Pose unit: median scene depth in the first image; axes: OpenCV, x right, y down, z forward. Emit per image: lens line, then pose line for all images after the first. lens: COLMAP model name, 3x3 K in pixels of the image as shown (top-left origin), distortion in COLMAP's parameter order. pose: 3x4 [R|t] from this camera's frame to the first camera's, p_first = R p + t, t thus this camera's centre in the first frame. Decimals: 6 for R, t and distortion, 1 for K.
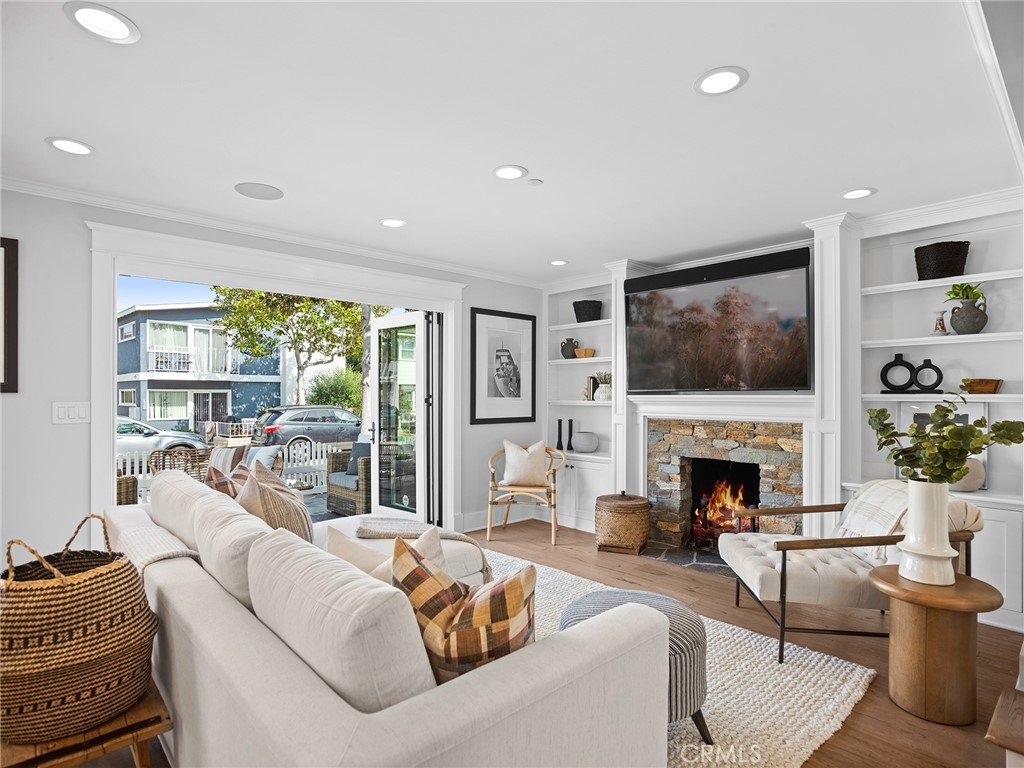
lens RADIAL K [[553.4, 0, 514.1], [0, 553.4, 391.8], [0, 0, 1]] dist [-0.001736, 0.001737]
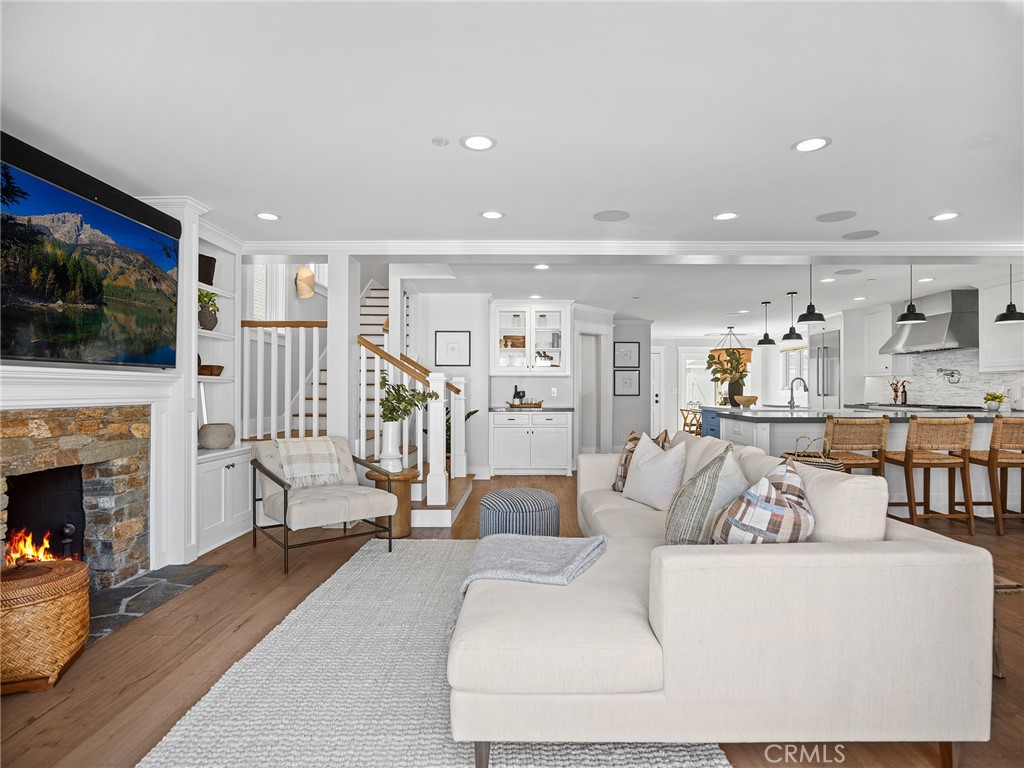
lens RADIAL K [[553.4, 0, 515.5], [0, 553.4, 386.7], [0, 0, 1]] dist [-0.001736, 0.001737]
pose [[-0.711928, 0.004423, 0.702238, -0.475832], [-0.003110, 0.999950, -0.009452, 0.030567], [-0.702245, -0.008913, -0.711879, 1.078545]]
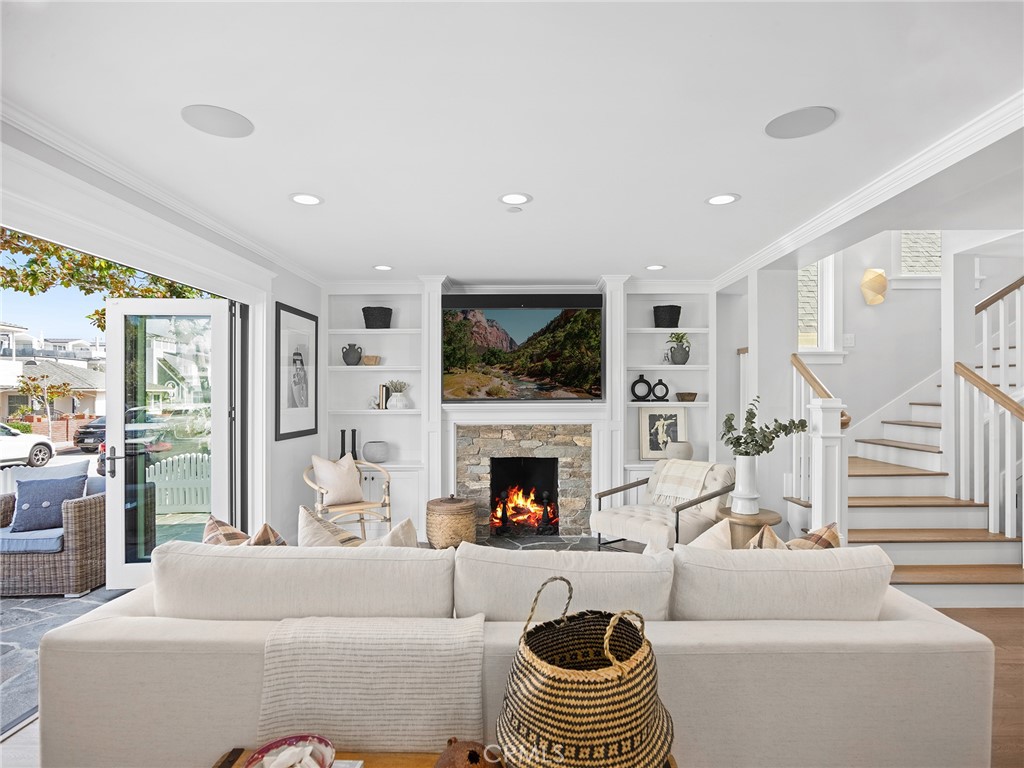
lens RADIAL K [[553.4, 0, 517.5], [0, 553.4, 387.5], [0, 0, 1]] dist [-0.001736, 0.001737]
pose [[0.687904, 0.007625, 0.725762, -0.507003], [-0.000324, 0.999948, -0.010198, -0.016050], [-0.725802, 0.006780, 0.687870, 0.181964]]
